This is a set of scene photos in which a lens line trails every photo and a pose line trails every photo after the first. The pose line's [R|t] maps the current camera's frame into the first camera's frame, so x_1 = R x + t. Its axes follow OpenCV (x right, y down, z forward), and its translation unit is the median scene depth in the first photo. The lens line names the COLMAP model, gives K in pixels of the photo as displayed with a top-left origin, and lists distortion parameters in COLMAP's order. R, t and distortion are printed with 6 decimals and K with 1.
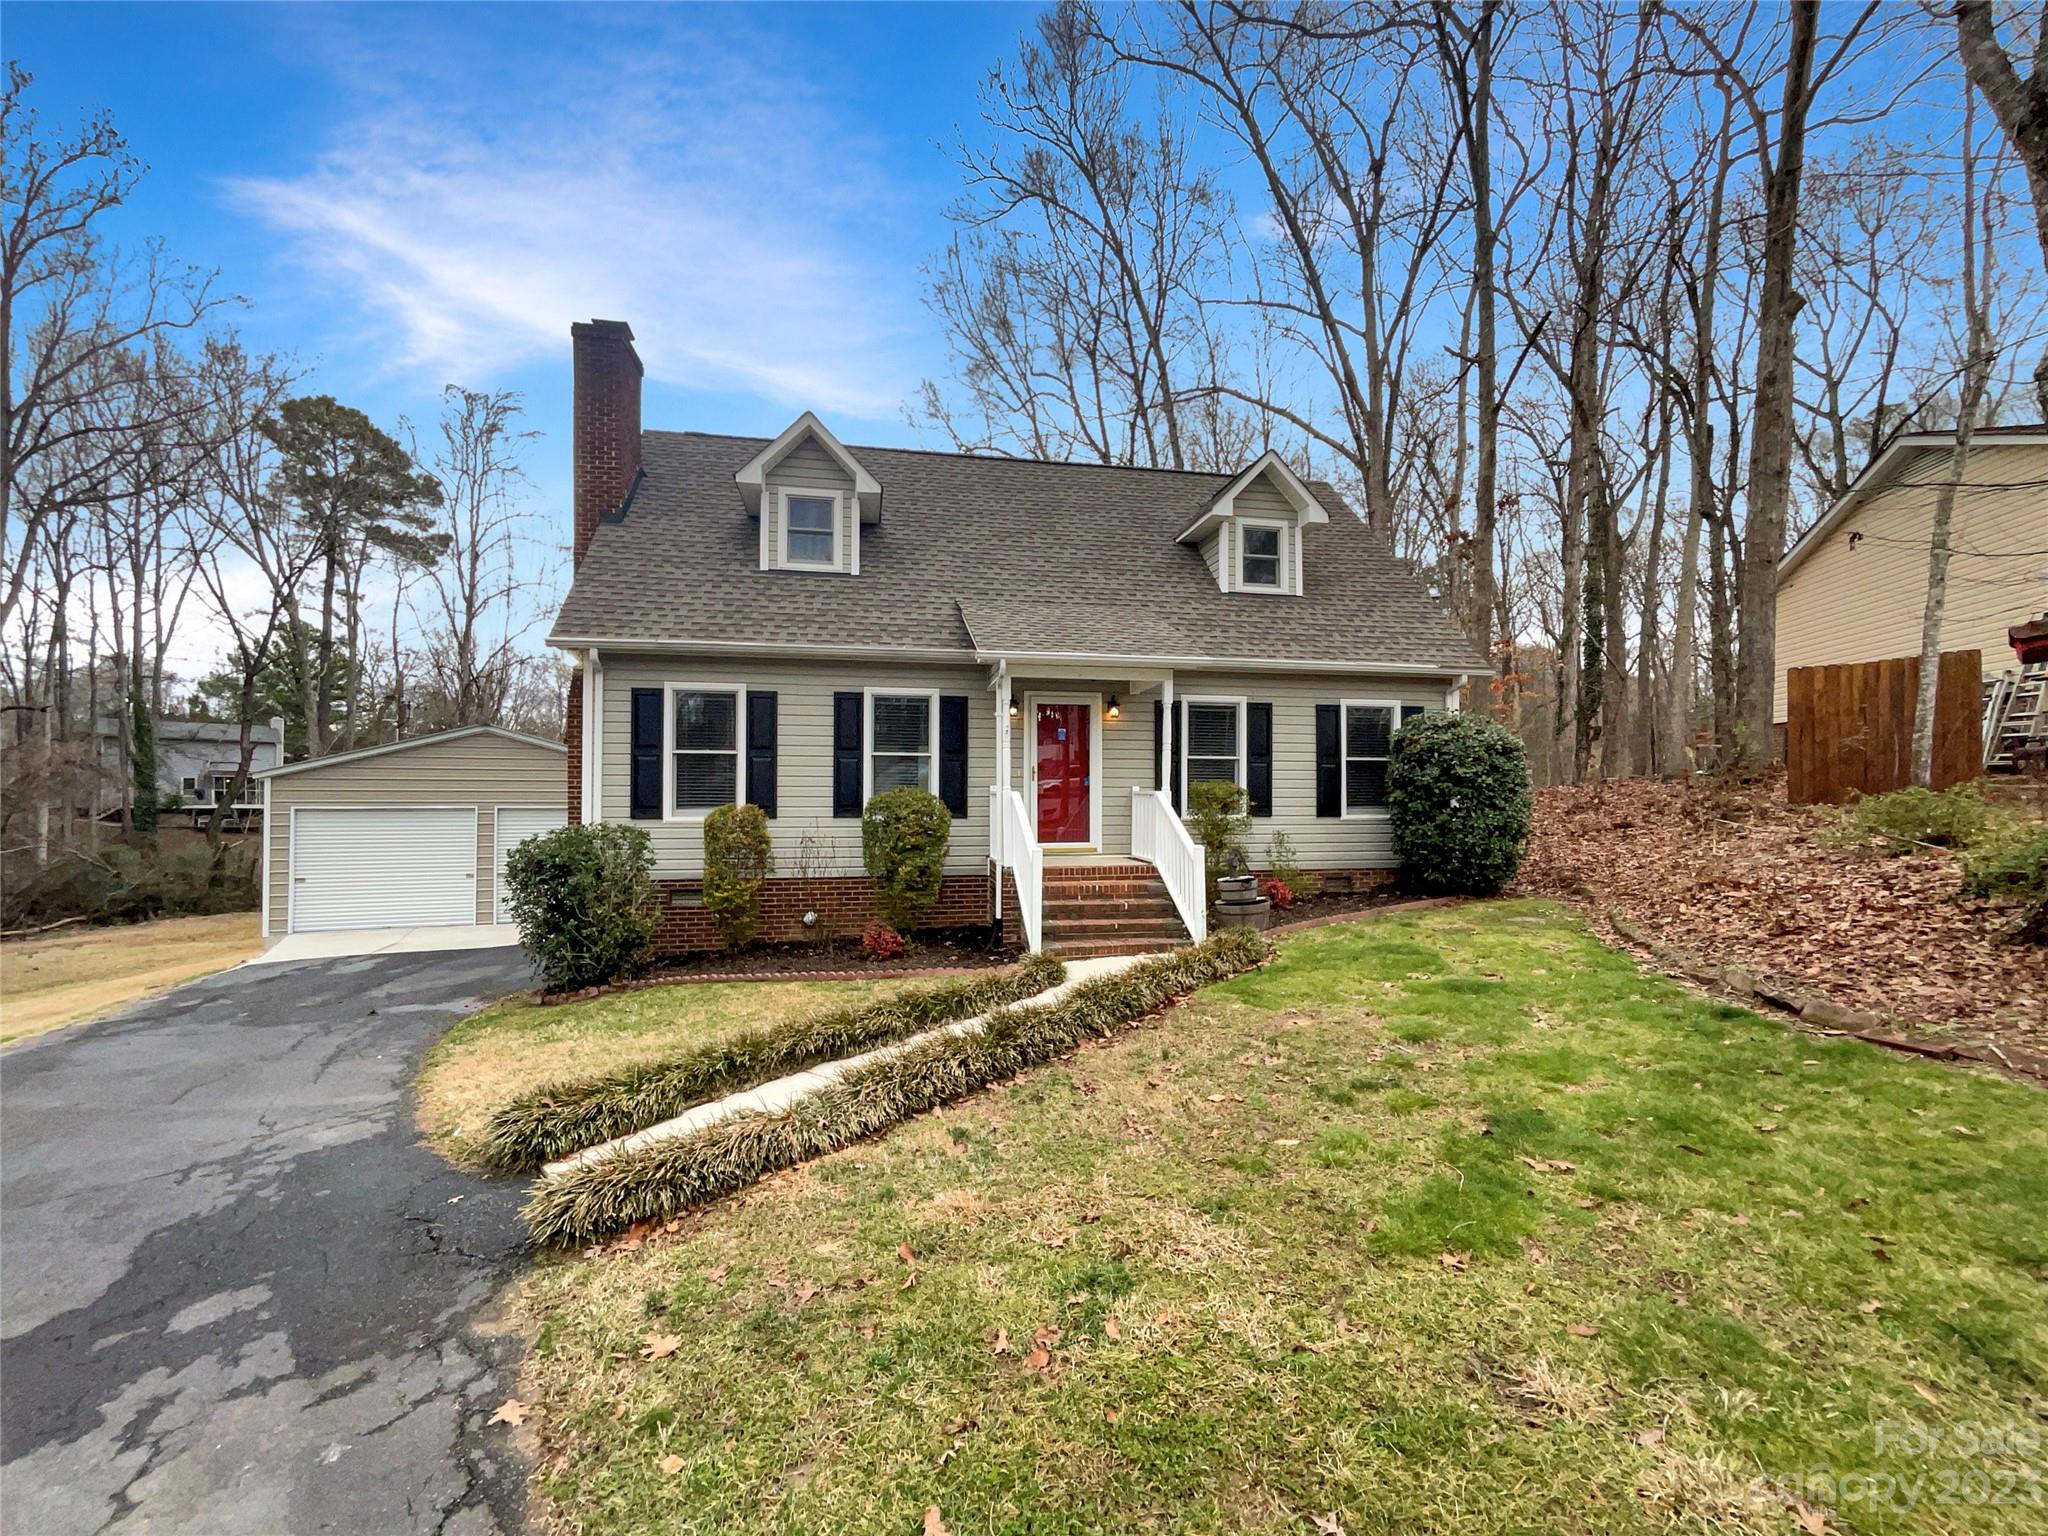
lens RADIAL K [[841.1, 0, 1033.9], [0, 841.1, 758.0], [0, 0, 1]] dist [-0.000697, -0.001512]
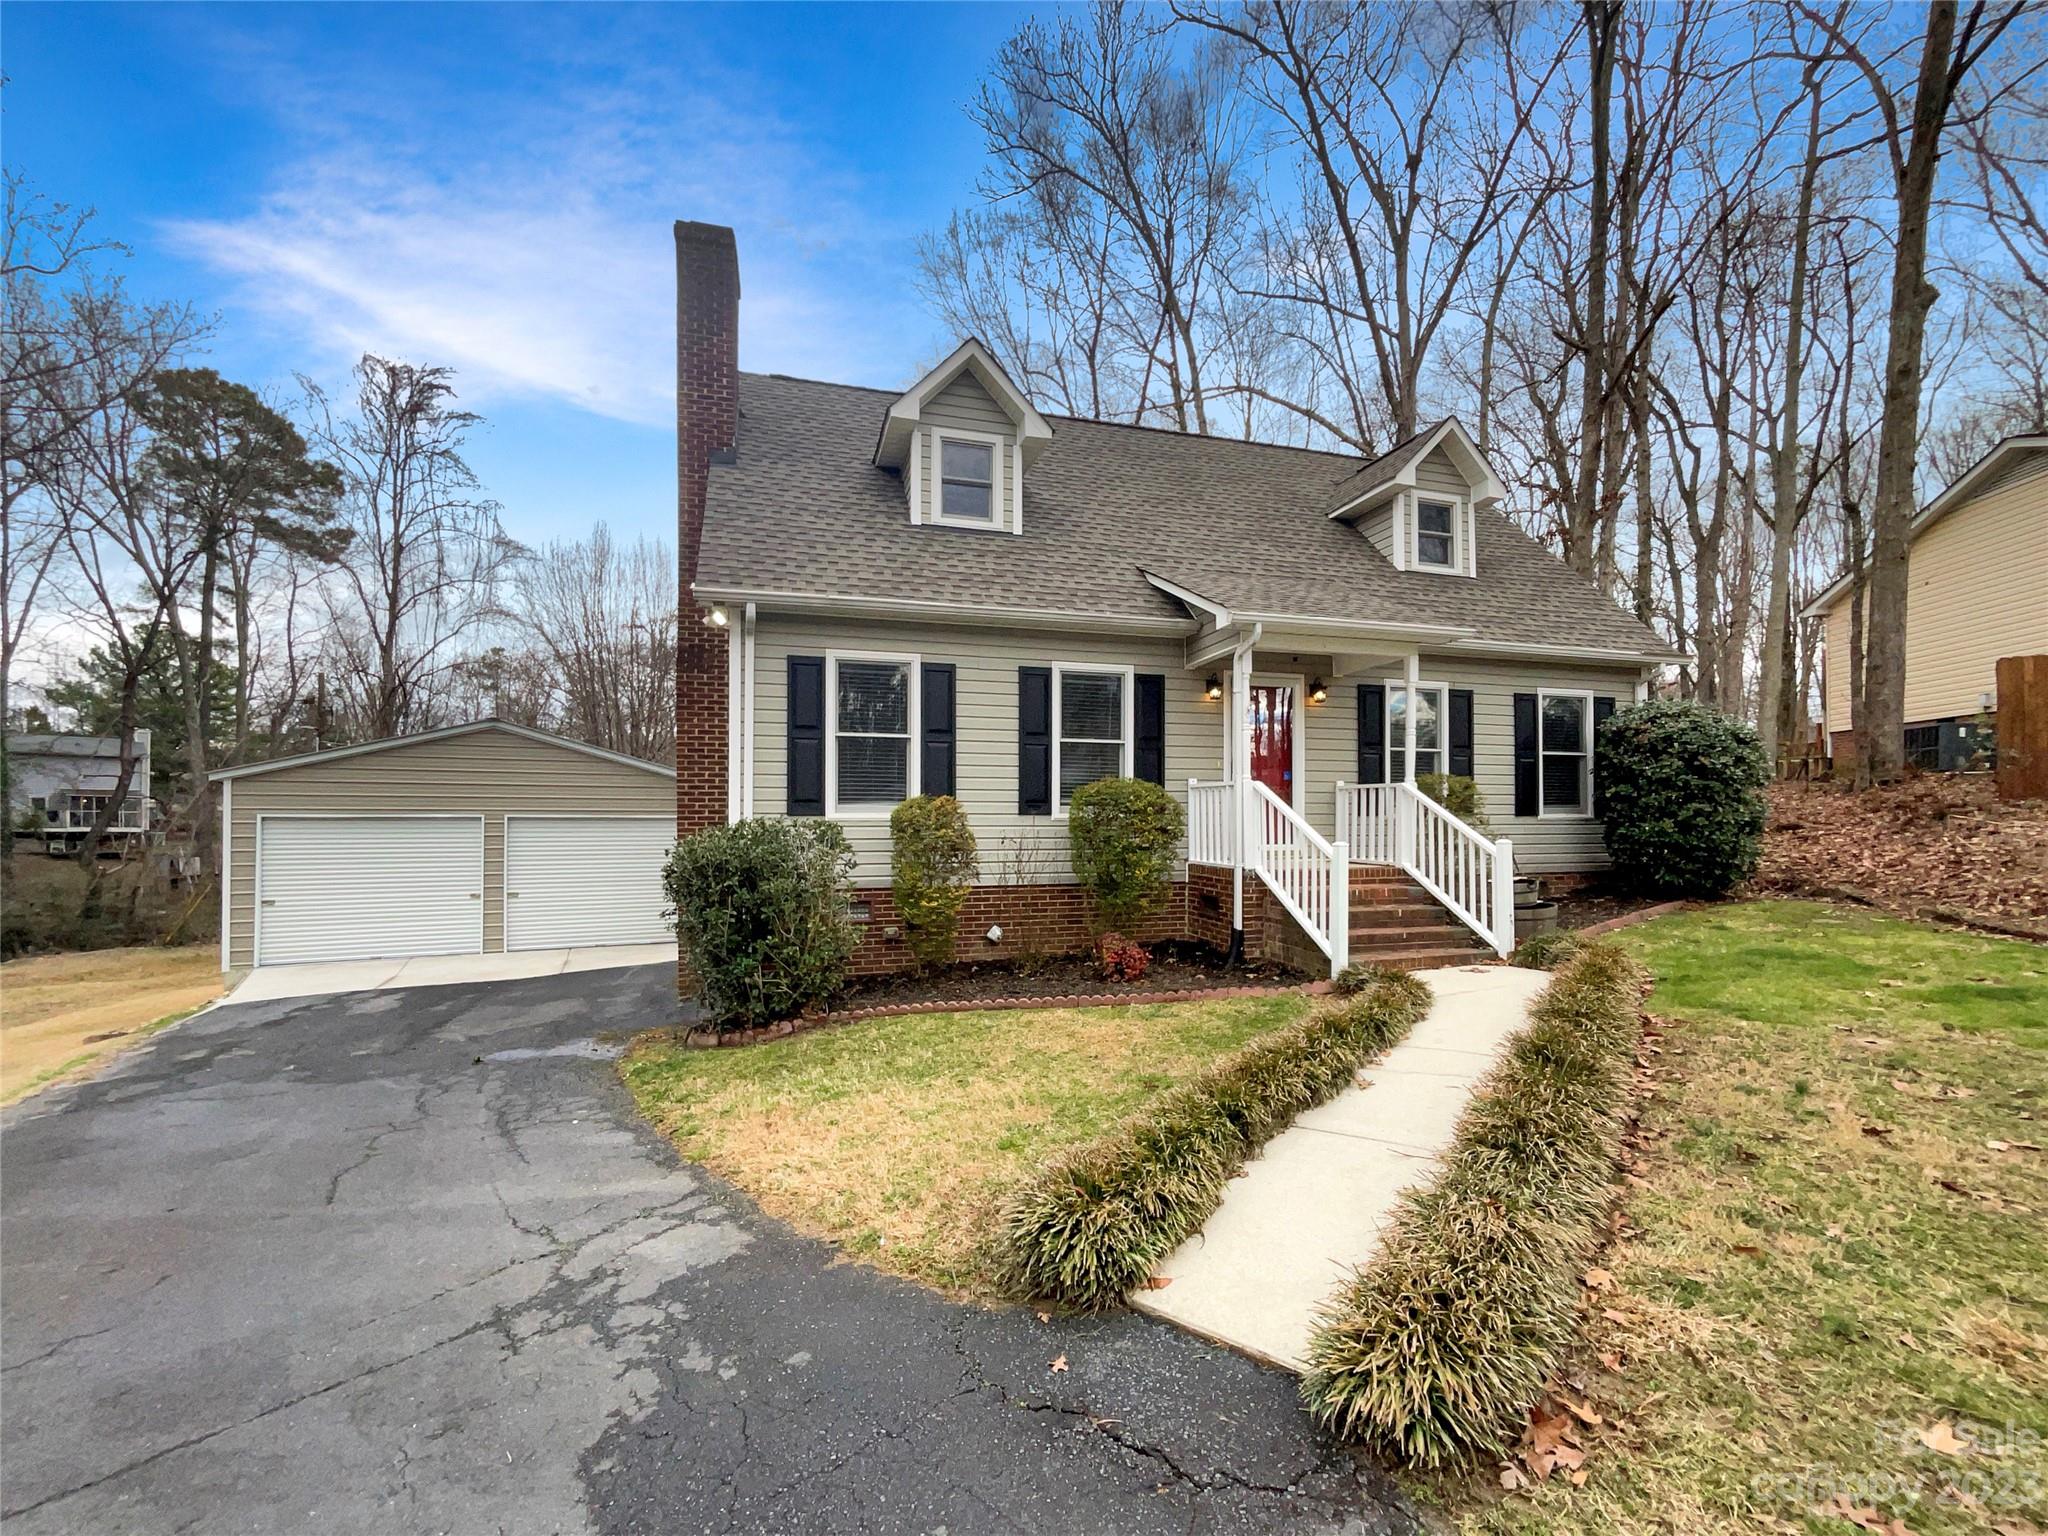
lens RADIAL K [[841.1, 0, 1016.3], [0, 841.1, 787.6], [0, 0, 1]] dist [-0.000697, -0.001512]
pose [[0.995914, 0.001130, 0.090299, -0.278068], [-0.001516, 0.999990, 0.004205, 0.034927], [-0.090293, -0.004325, 0.995906, 0.138229]]
